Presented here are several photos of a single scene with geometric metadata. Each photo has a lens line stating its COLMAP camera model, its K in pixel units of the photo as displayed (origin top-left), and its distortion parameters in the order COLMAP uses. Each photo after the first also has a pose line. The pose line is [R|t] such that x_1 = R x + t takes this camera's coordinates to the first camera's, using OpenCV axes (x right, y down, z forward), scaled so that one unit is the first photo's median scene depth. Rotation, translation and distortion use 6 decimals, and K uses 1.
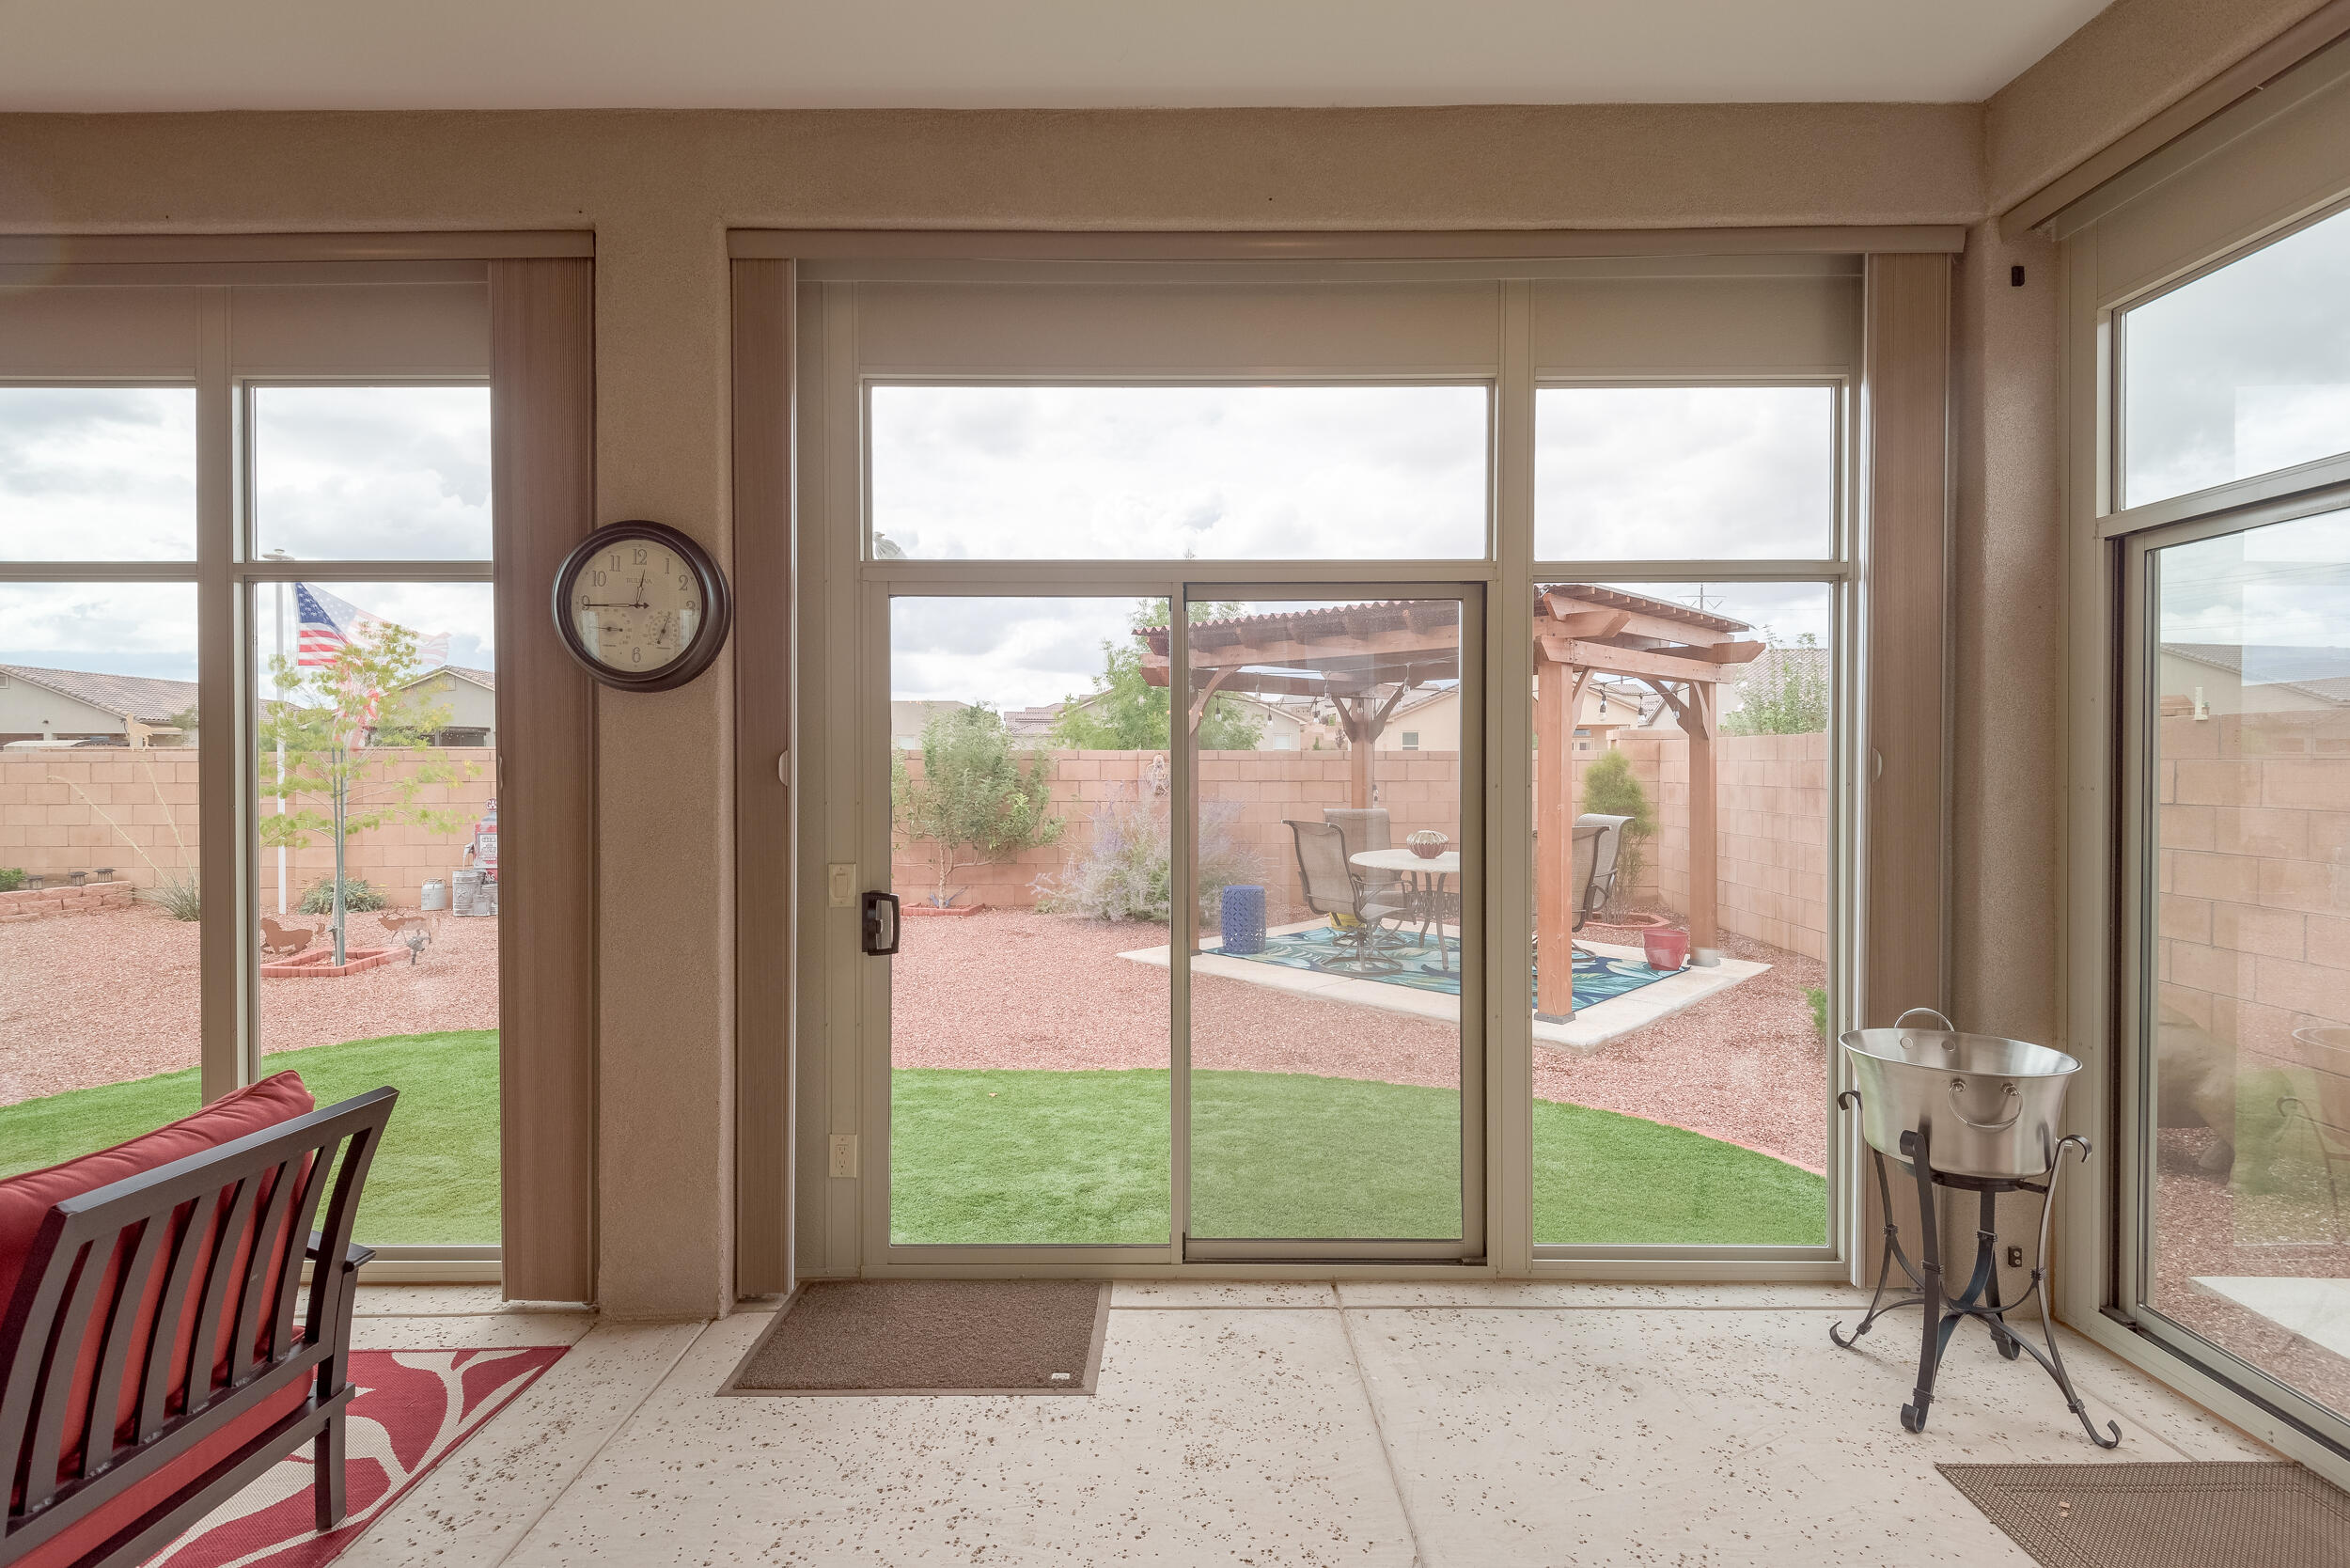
lens RADIAL K [[1097.2, 0, 1175.0], [0, 1097.2, 784.0], [0, 0, 1]] dist [-0.003284, -0.000391]
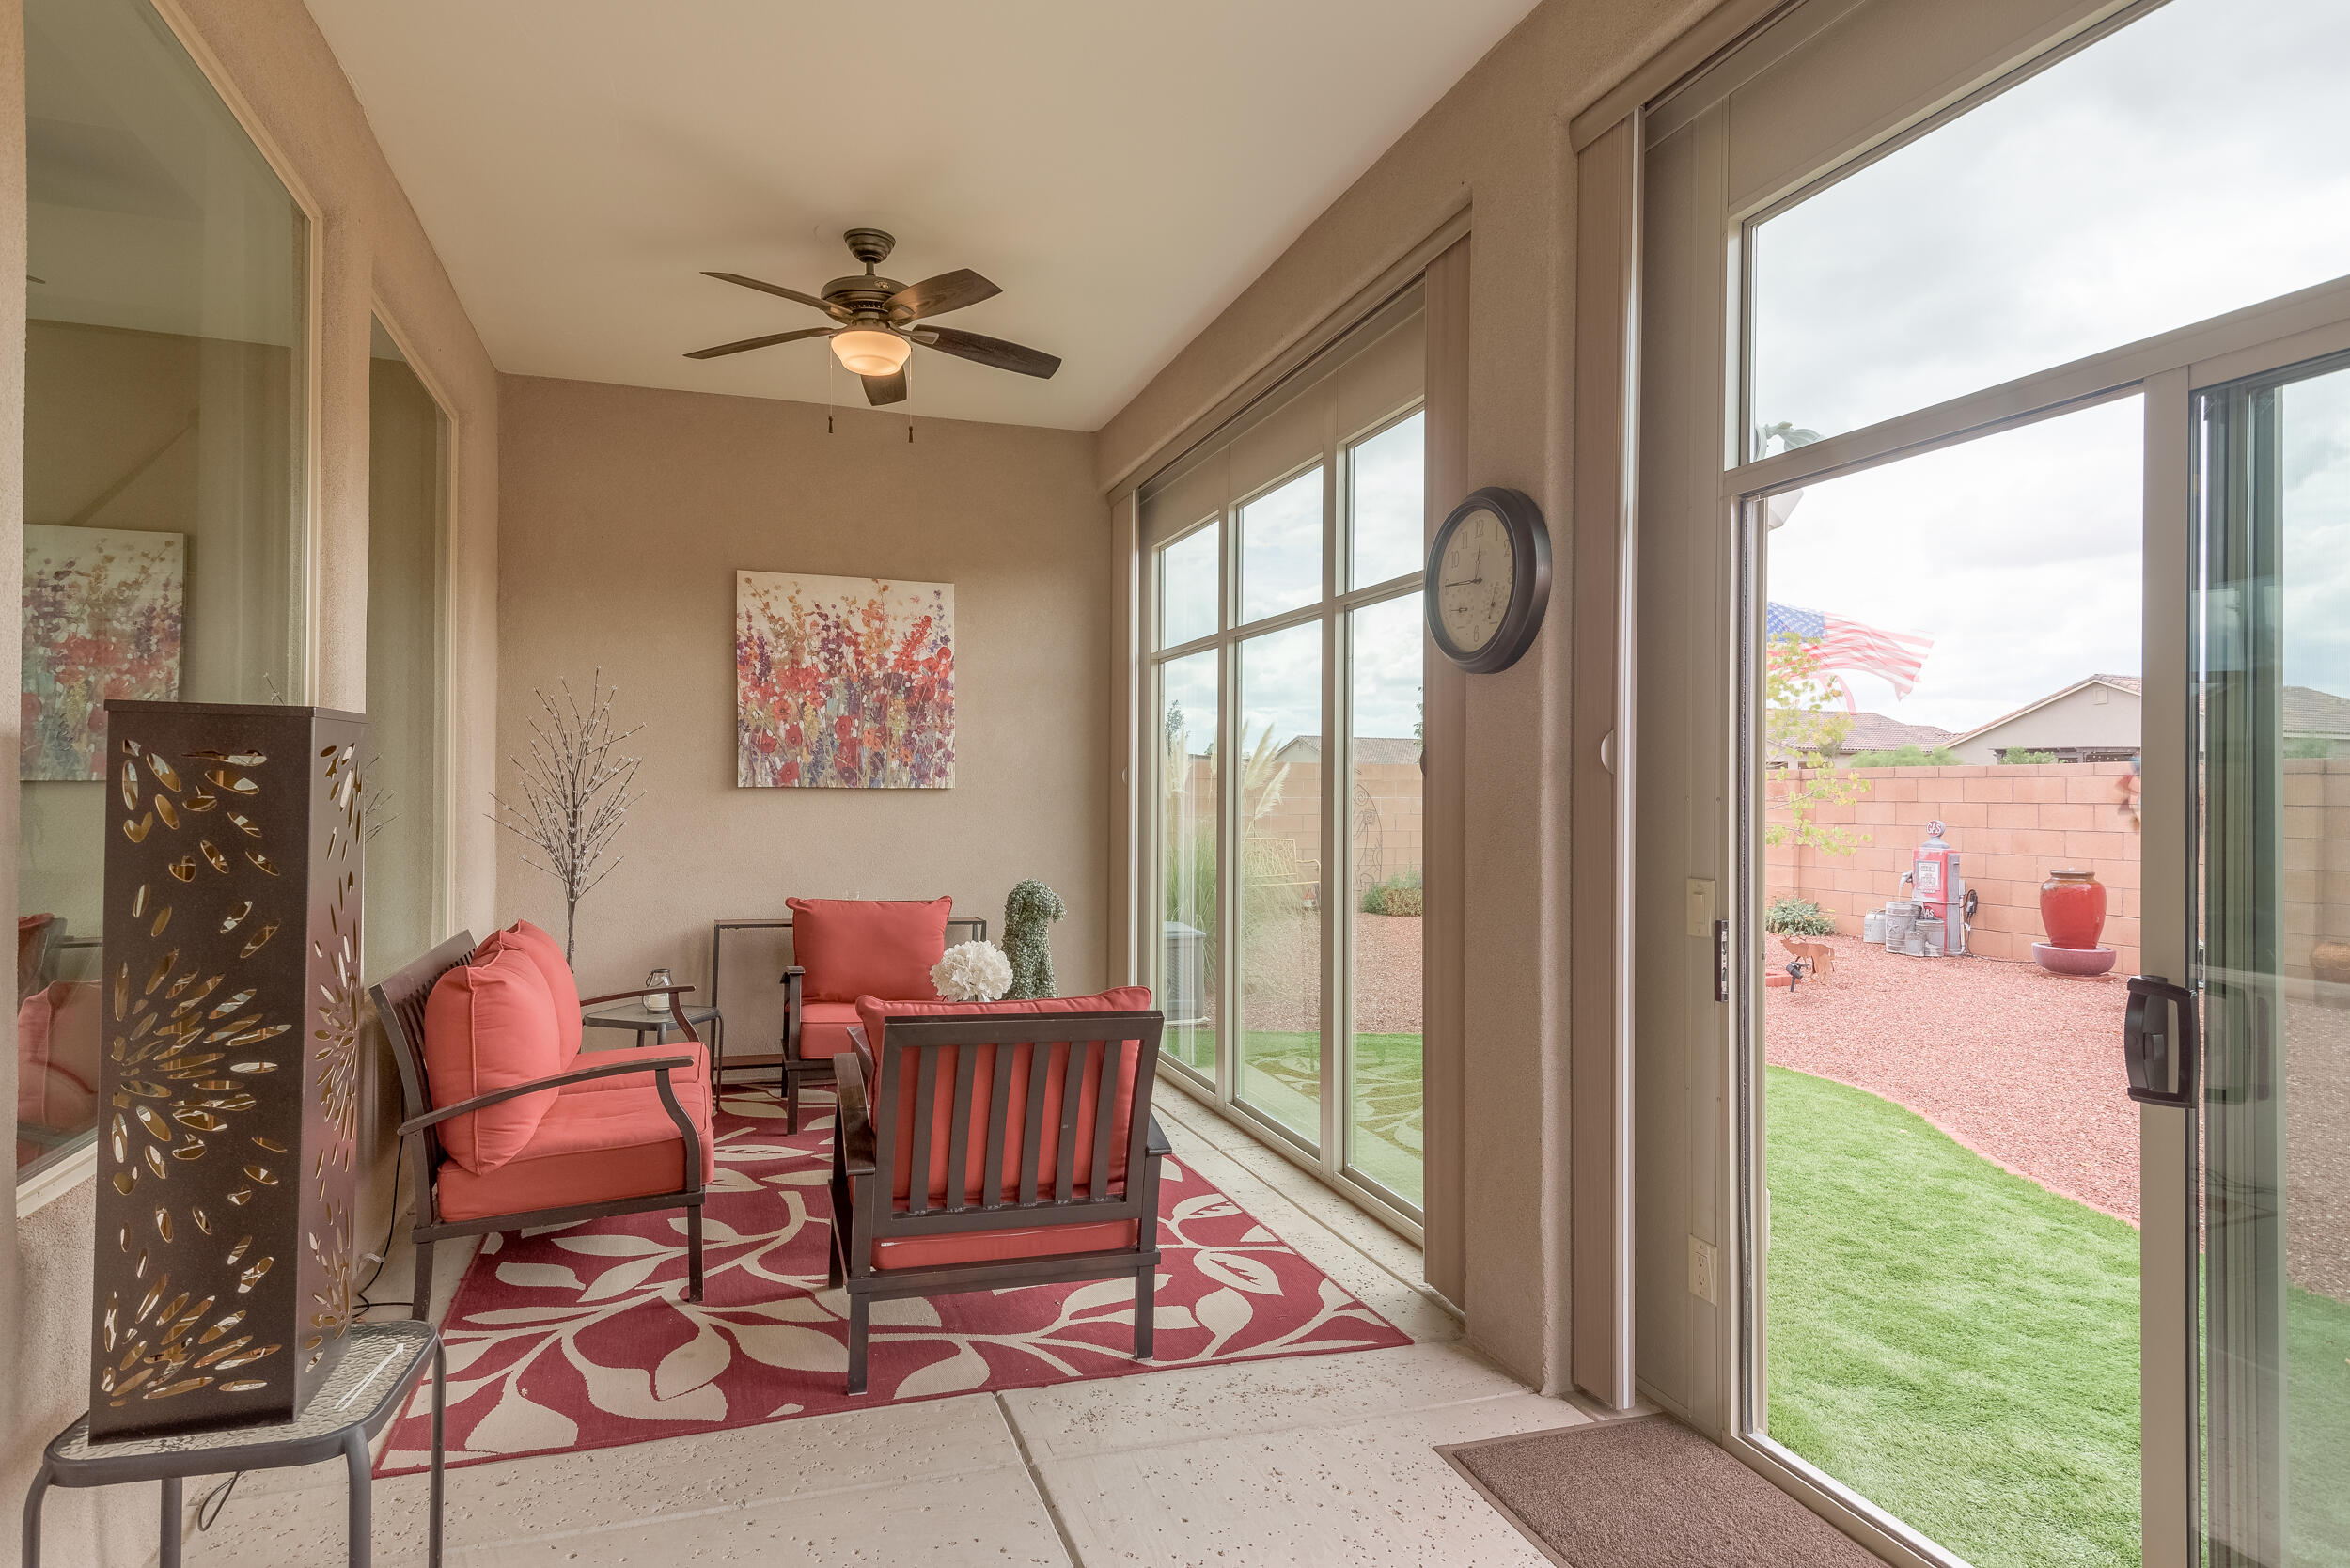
lens RADIAL K [[1262.7, 0, 1175.0], [0, 1262.7, 784.0], [0, 0, 1]] dist [-0.000820, -0.000020]
pose [[0.302210, -0.001517, -0.953240, 0.406925], [-0.025176, 0.999637, -0.009572, 0.024714], [0.952909, 0.026891, 0.302062, 0.382821]]
